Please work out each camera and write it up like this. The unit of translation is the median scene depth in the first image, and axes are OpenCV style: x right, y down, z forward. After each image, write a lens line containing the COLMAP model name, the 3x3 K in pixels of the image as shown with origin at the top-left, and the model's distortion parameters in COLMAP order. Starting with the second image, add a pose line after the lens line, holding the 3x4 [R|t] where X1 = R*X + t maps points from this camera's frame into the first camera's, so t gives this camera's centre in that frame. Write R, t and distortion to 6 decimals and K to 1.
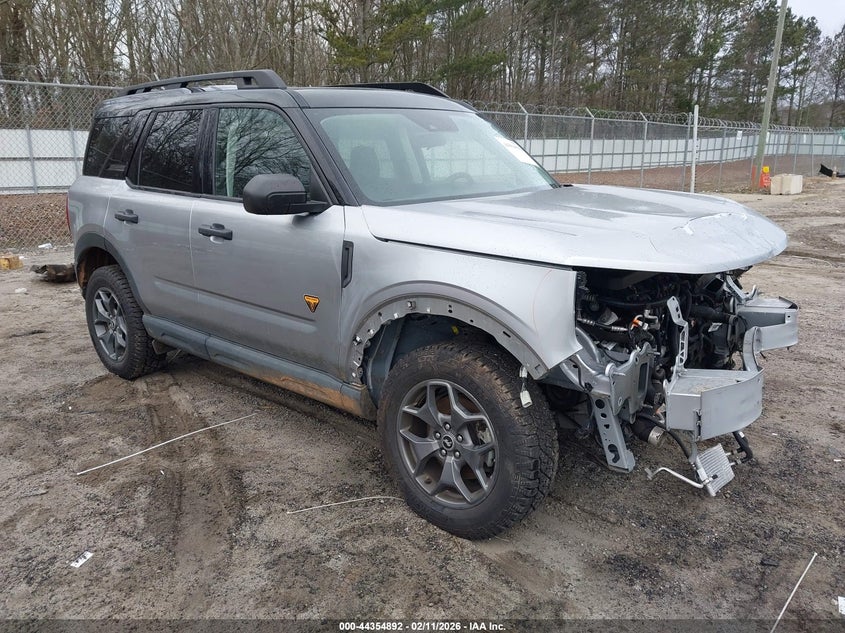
lens RADIAL K [[660.9, 0, 423.7], [0, 660.9, 310.1], [0, 0, 1]] dist [0.014893, -0.009643]
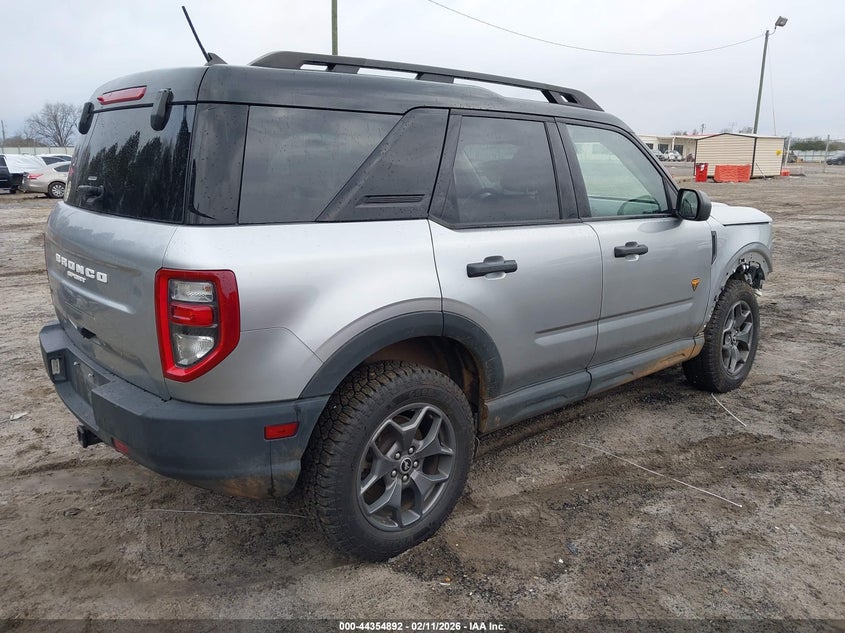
lens RADIAL K [[660.9, 0, 417.9], [0, 660.9, 320.7], [0, 0, 1]] dist [0.014893, -0.009643]
pose [[0.129816, -0.229825, 0.964535, -1.445961], [0.227157, 0.953788, 0.196692, -0.308188], [-0.965167, 0.193567, 0.176023, 1.247253]]
